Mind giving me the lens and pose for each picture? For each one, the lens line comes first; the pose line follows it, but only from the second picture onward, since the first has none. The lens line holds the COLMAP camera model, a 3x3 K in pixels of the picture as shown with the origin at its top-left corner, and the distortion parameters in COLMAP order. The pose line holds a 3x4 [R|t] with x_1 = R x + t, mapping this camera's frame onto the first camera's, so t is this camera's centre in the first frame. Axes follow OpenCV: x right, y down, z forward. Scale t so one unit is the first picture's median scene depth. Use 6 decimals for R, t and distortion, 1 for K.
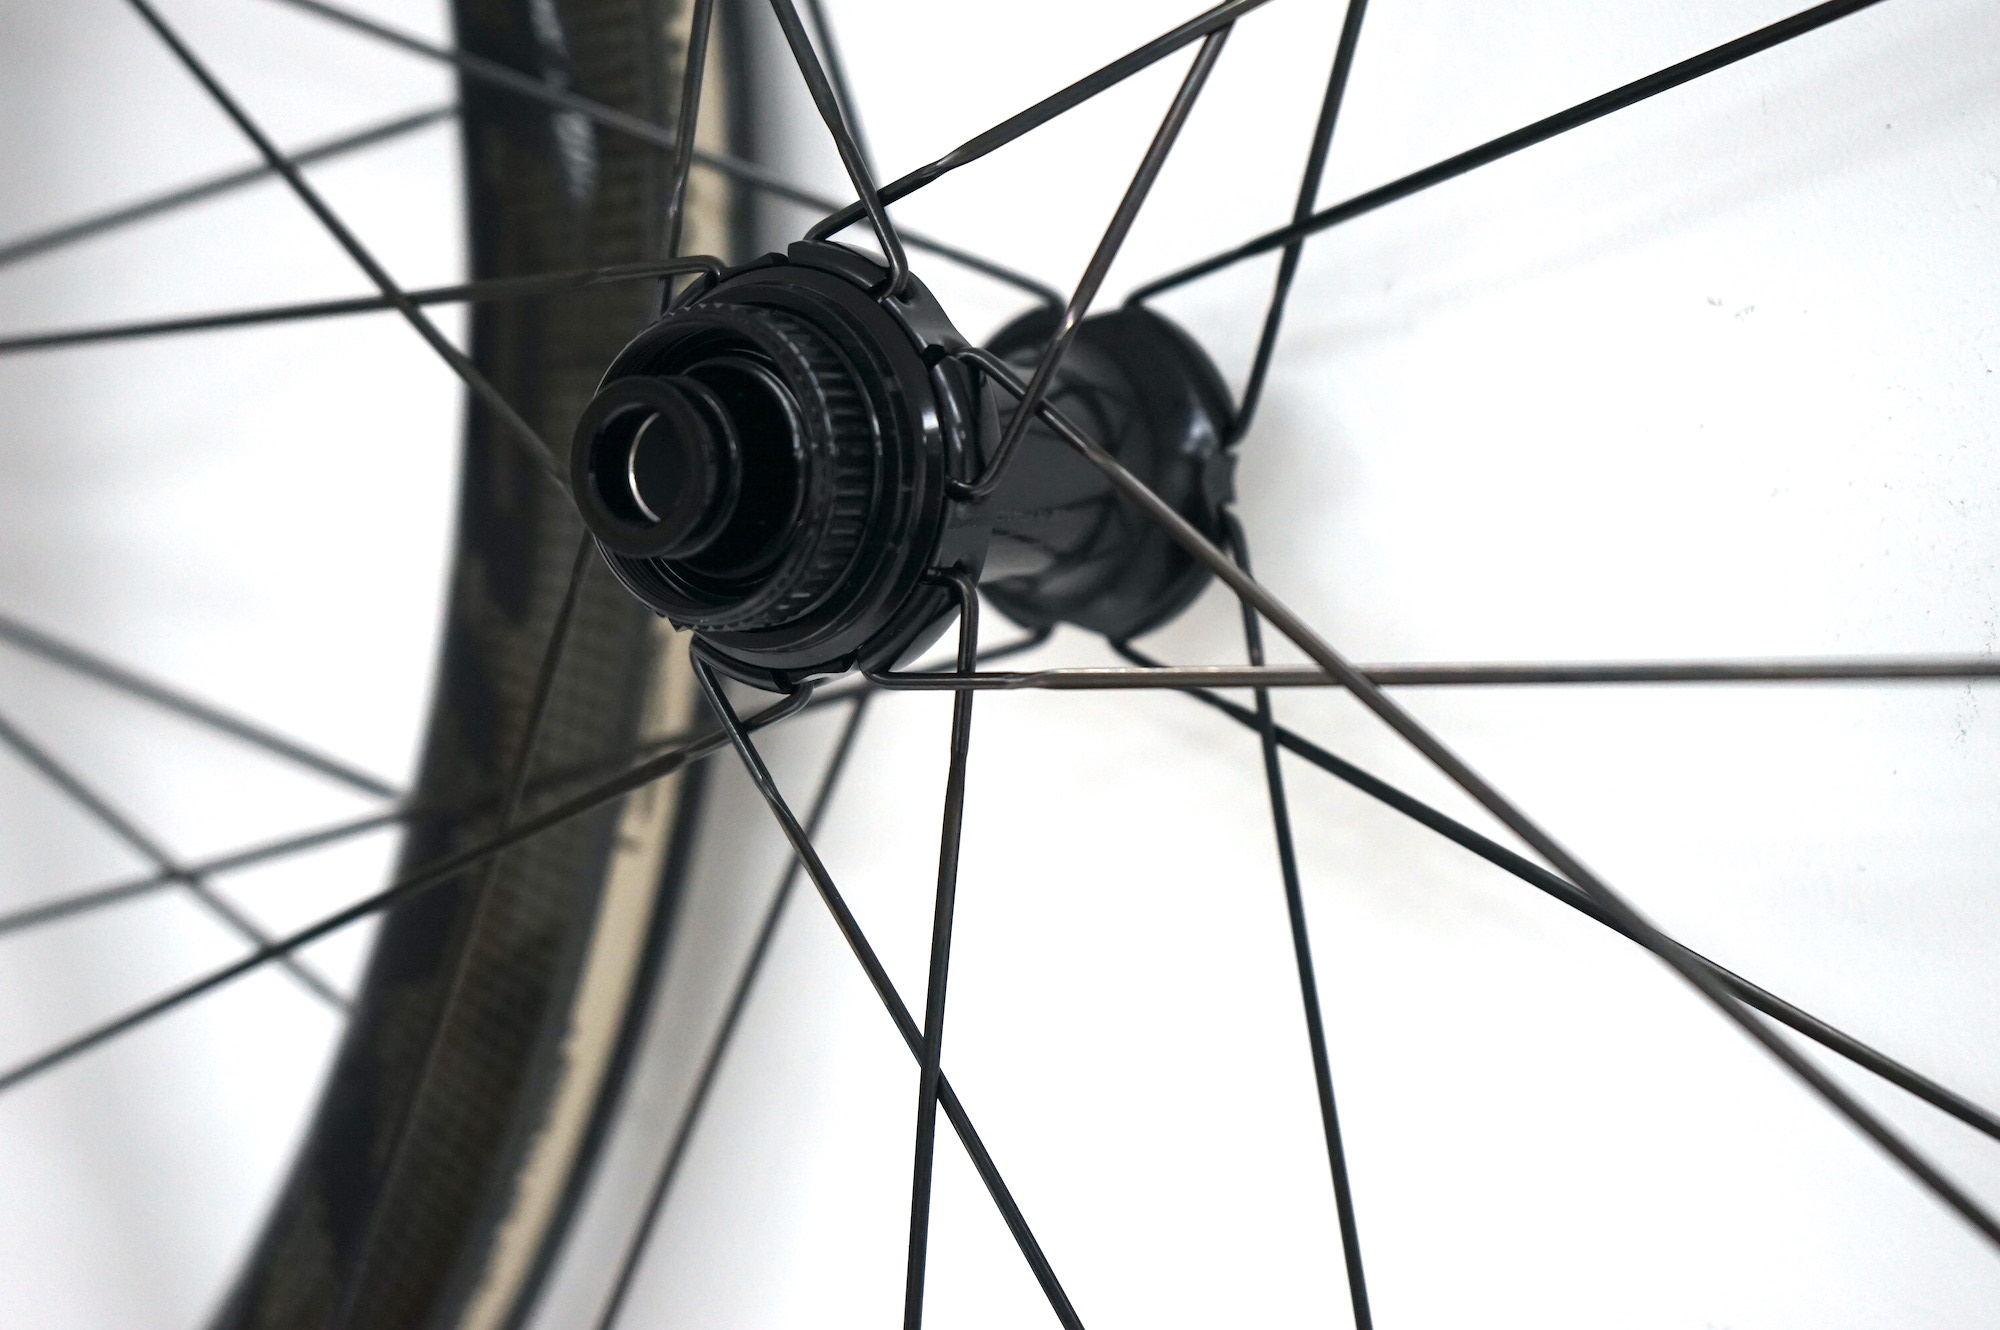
lens RADIAL K [[2781.0, 0, 1000.0], [0, 2781.0, 665.0], [0, 0, 1]] dist [0.018333, 0.003991]
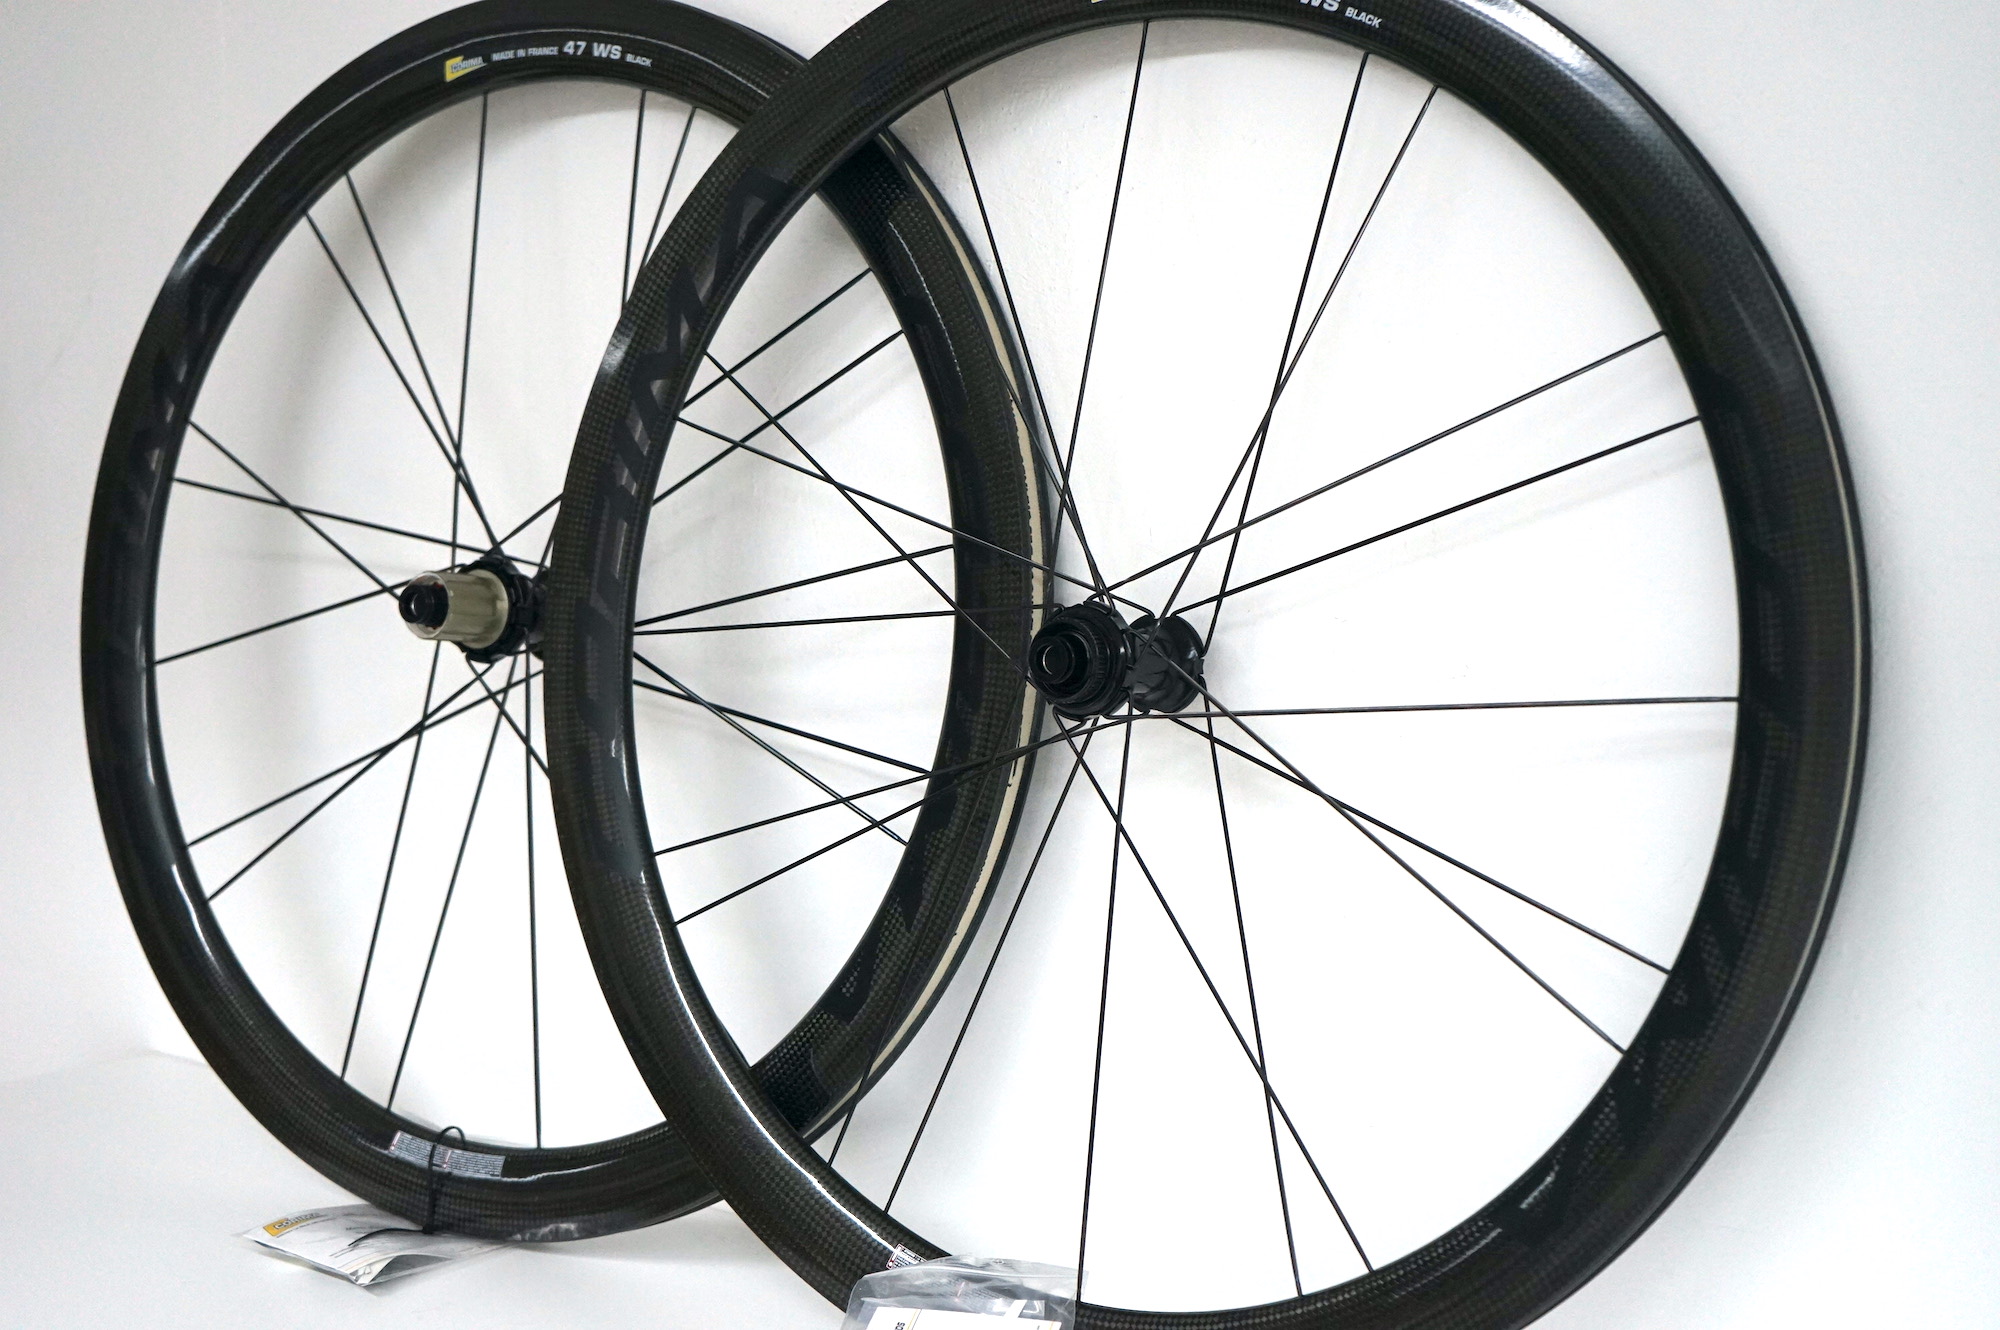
lens RADIAL K [[2691.7, 0, 1000.0], [0, 2691.7, 665.0], [0, 0, 1]] dist [0.008967, 0.000461]
pose [[0.999916, 0.012977, -0.000155, -0.170391], [-0.012949, 0.996862, -0.078093, 0.199786], [-0.000858, 0.078088, 0.996946, -2.378470]]
